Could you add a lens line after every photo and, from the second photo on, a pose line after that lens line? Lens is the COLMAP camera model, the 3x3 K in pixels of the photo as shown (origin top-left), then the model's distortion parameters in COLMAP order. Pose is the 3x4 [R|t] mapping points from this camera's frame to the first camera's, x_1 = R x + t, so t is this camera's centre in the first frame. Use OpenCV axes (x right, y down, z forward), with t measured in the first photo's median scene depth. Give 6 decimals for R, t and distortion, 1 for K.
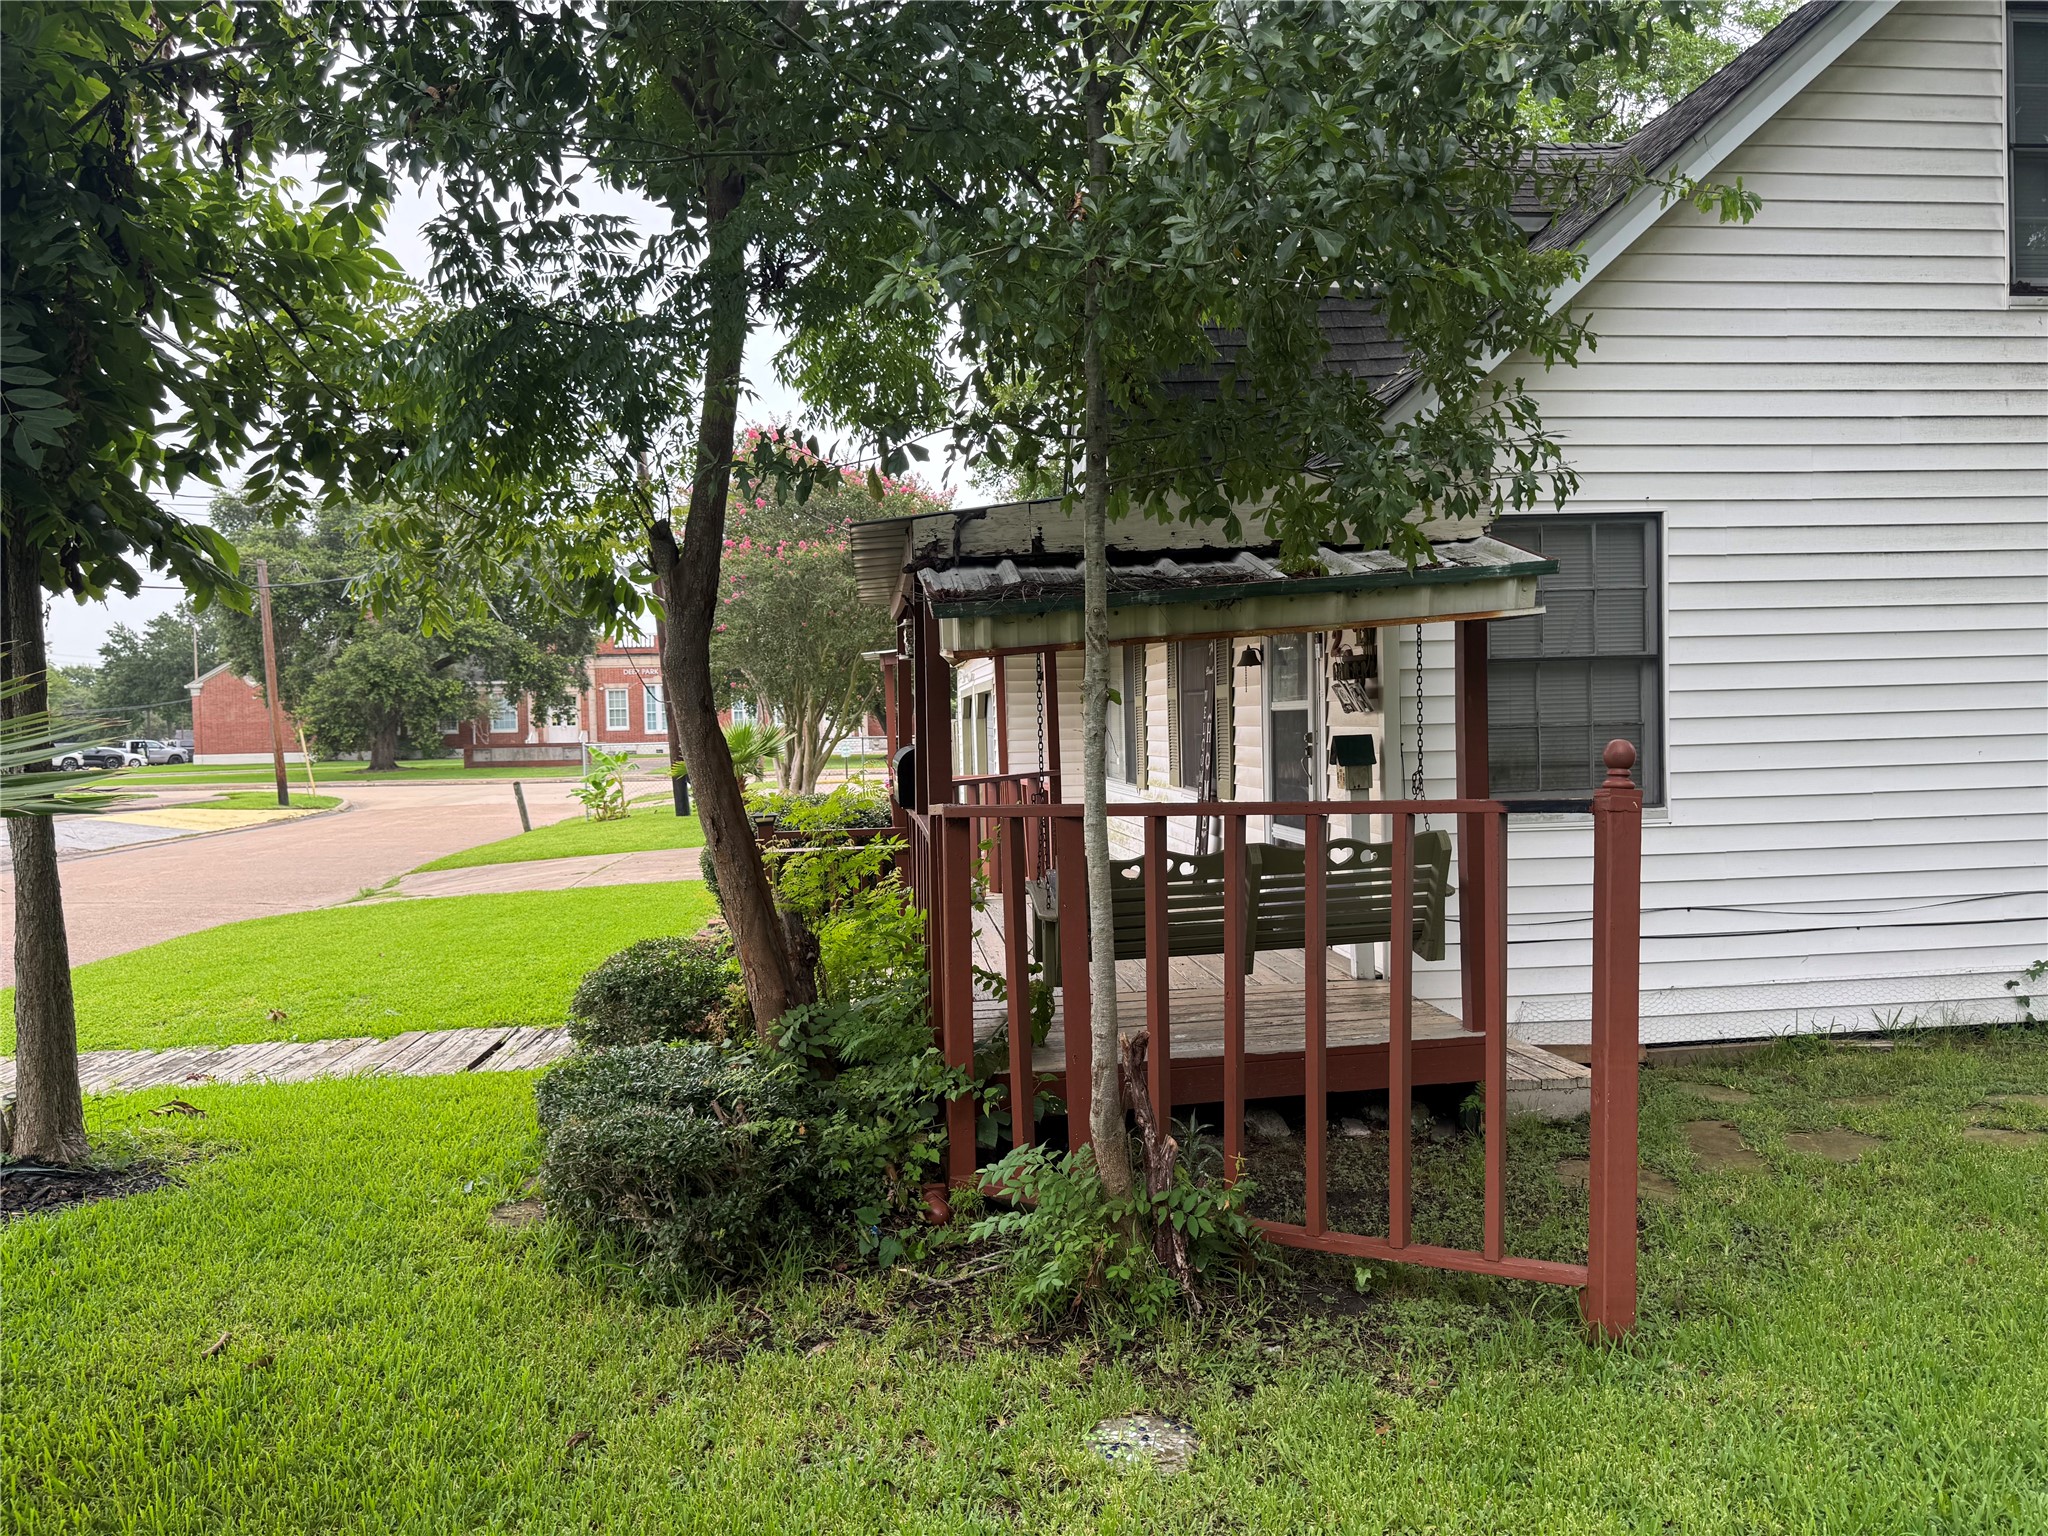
lens RADIAL K [[1354.6, 0, 1024.0], [0, 1354.6, 768.0], [0, 0, 1]] dist [-0.036174, -0.000090]
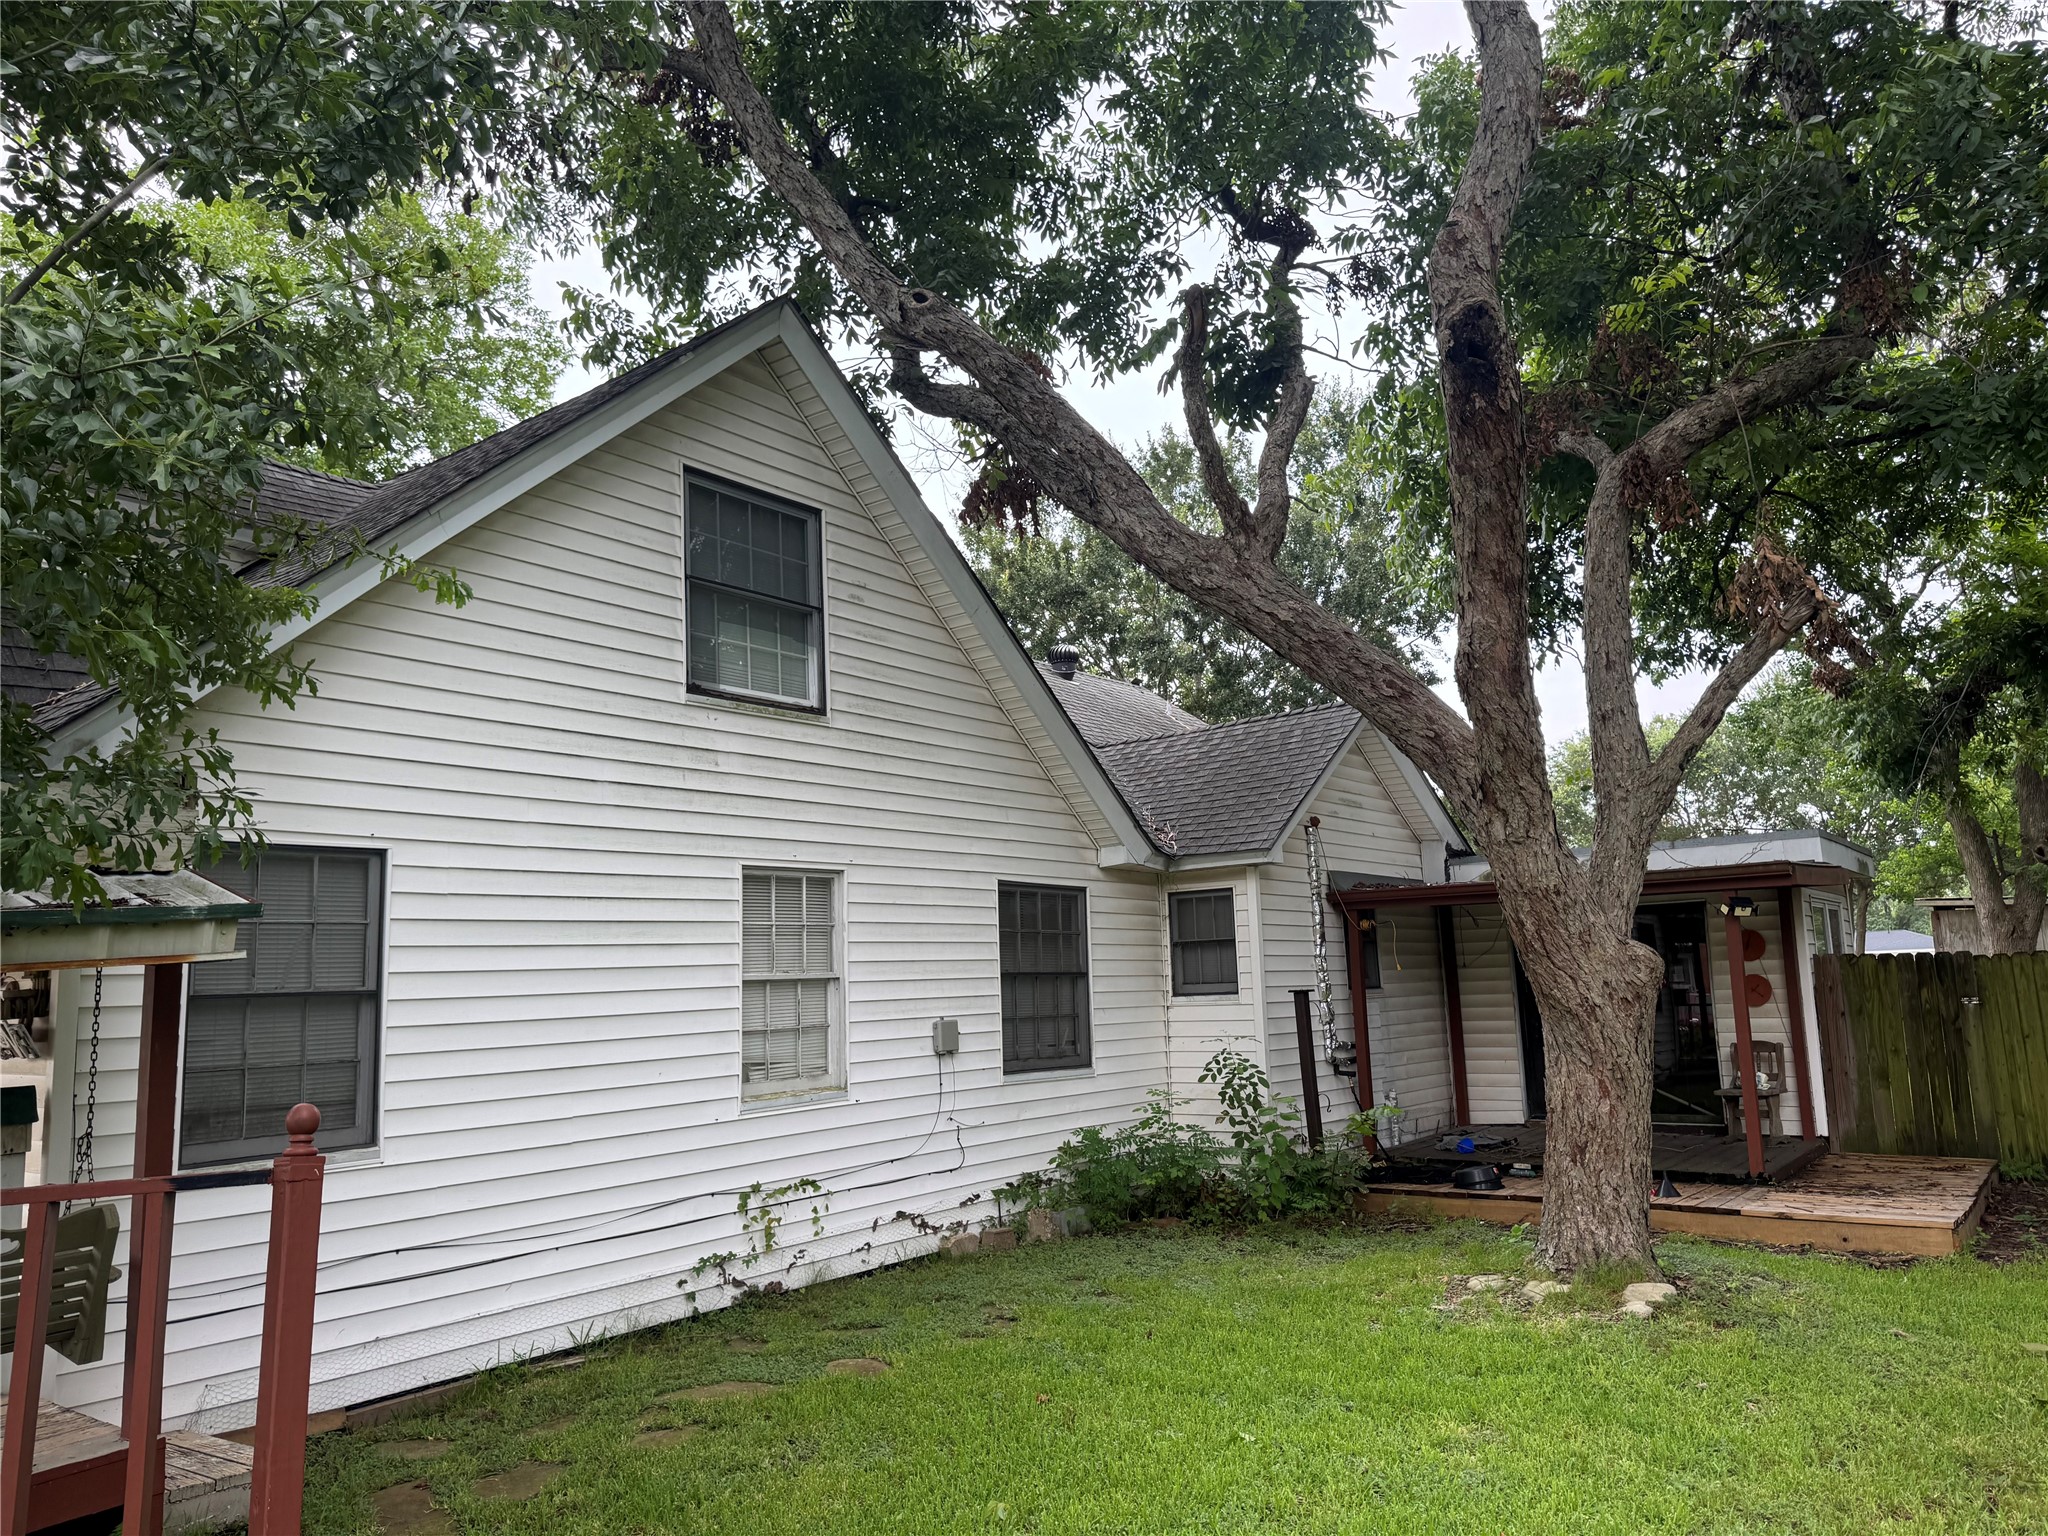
lens RADIAL K [[1377.0, 0, 1024.0], [0, 1377.0, 768.0], [0, 0, 1]] dist [0.009545, -0.038069]
pose [[0.683355, 0.099240, 0.723310, 0.045856], [0.035048, 0.985117, -0.168273, -0.062655], [-0.729245, 0.140341, 0.669706, -0.067803]]
